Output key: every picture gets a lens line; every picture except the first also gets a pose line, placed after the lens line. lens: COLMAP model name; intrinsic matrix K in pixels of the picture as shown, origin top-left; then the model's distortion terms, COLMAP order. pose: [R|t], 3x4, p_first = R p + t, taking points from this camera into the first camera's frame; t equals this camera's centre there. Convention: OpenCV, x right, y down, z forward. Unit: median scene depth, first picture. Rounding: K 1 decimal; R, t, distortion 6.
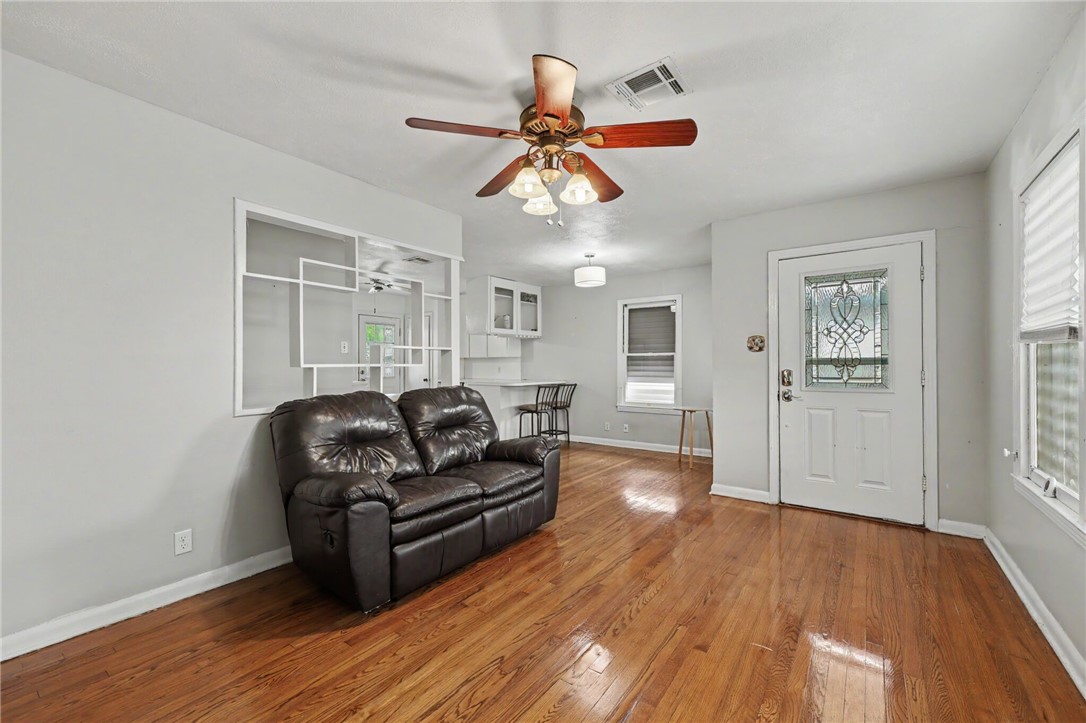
lens RADIAL K [[446.3, 0, 535.3], [0, 446.3, 359.8], [0, 0, 1]] dist [-0.000973, 0.000332]
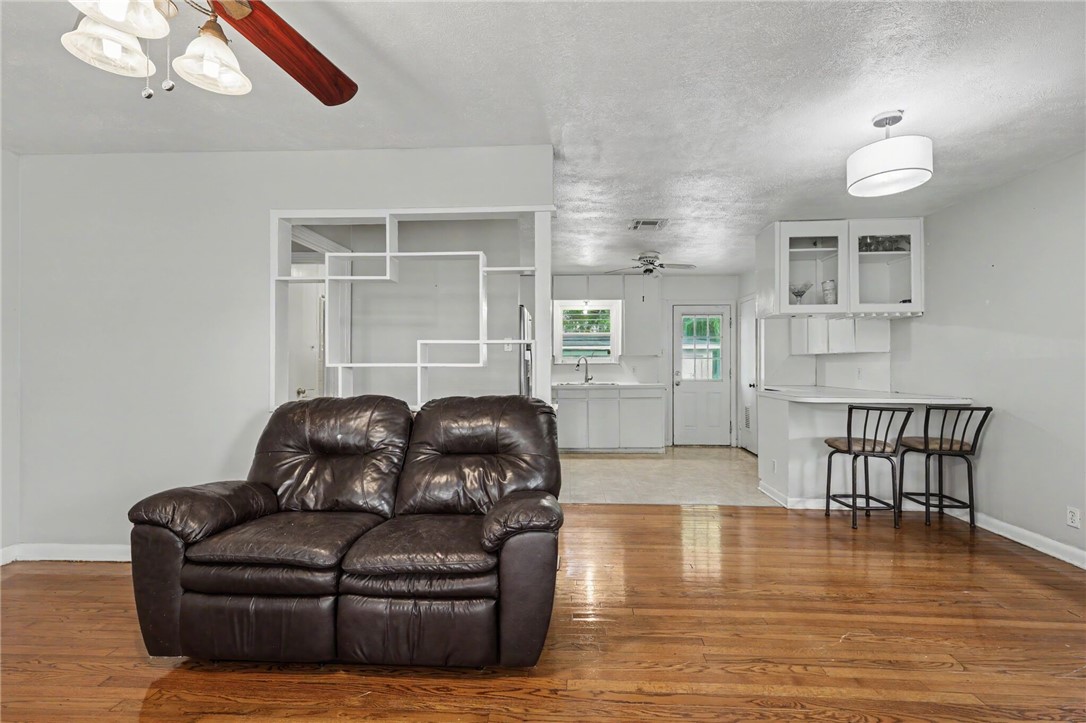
lens RADIAL K [[467.1, 0, 541.6], [0, 467.1, 361.5], [0, 0, 1]] dist [0.003061, 0.000491]
pose [[0.558795, -0.002977, -0.829300, 0.252914], [0.006259, 0.999980, 0.000628, 0.003655], [0.829282, -0.005541, 0.558803, 0.365925]]
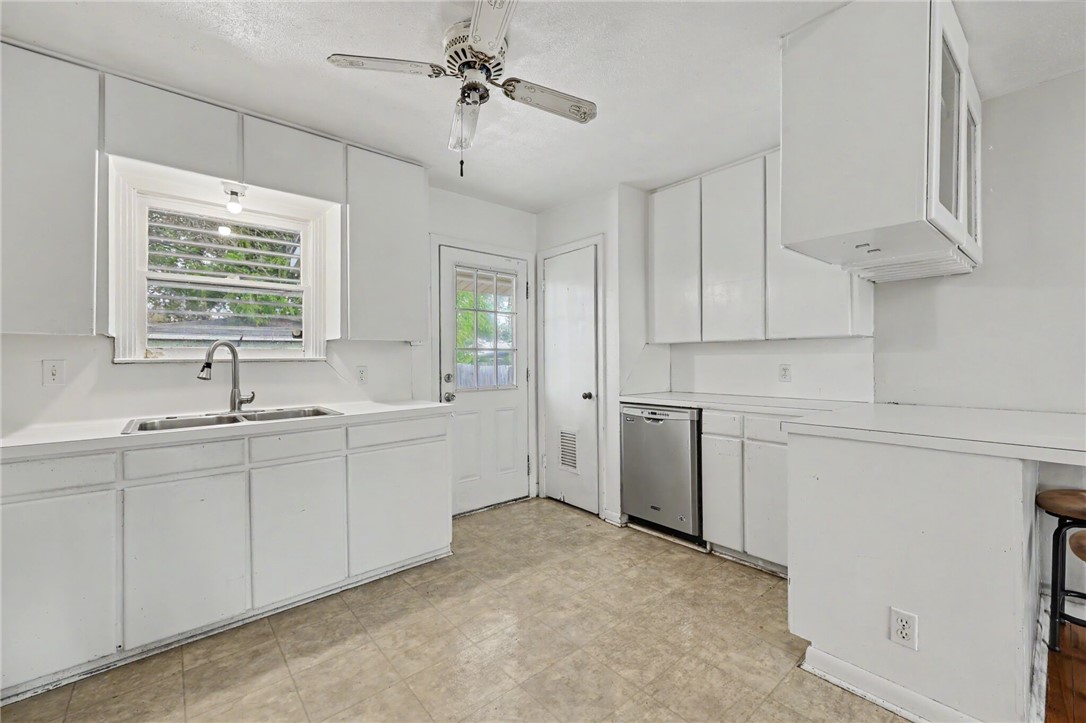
lens RADIAL K [[446.3, 0, 549.9], [0, 446.3, 357.9], [0, 0, 1]] dist [-0.000973, 0.000332]
pose [[0.978498, -0.006675, -0.206147, -0.251496], [0.007752, 0.999960, 0.004415, 0.008502], [0.206109, -0.005918, 0.978511, 0.744748]]
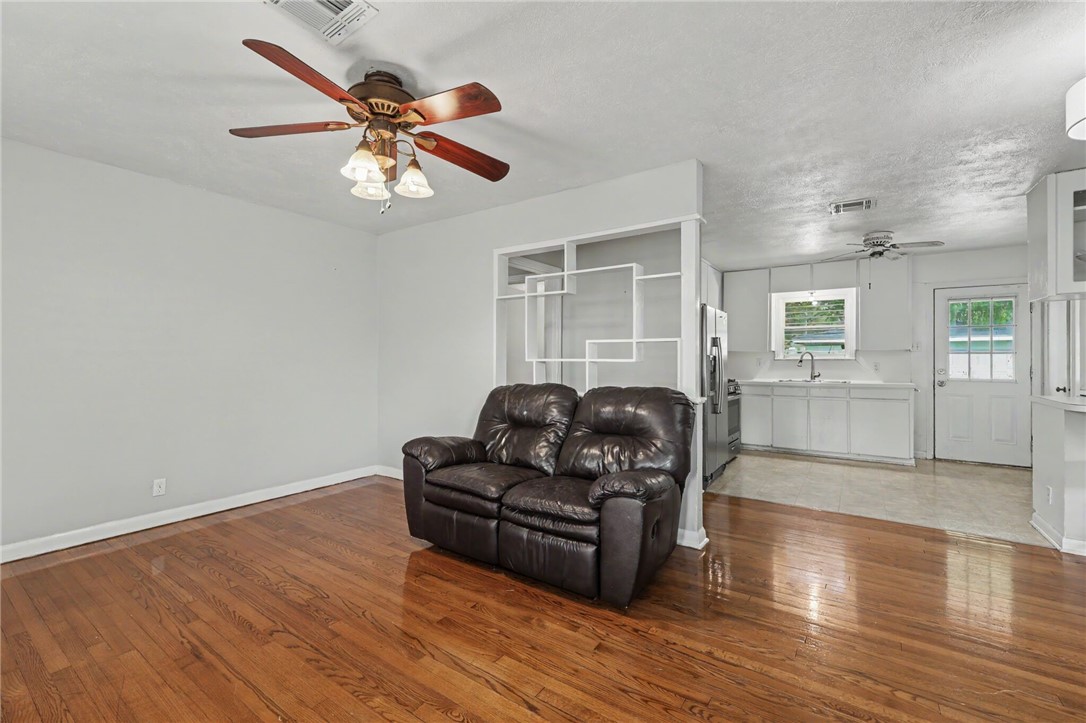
lens RADIAL K [[446.3, 0, 549.1], [0, 446.3, 355.4], [0, 0, 1]] dist [-0.000973, 0.000332]
pose [[0.053362, -0.004919, -0.998563, 0.340581], [0.005482, 0.999974, -0.004633, 0.003100], [0.998560, -0.005227, 0.053387, 0.444060]]
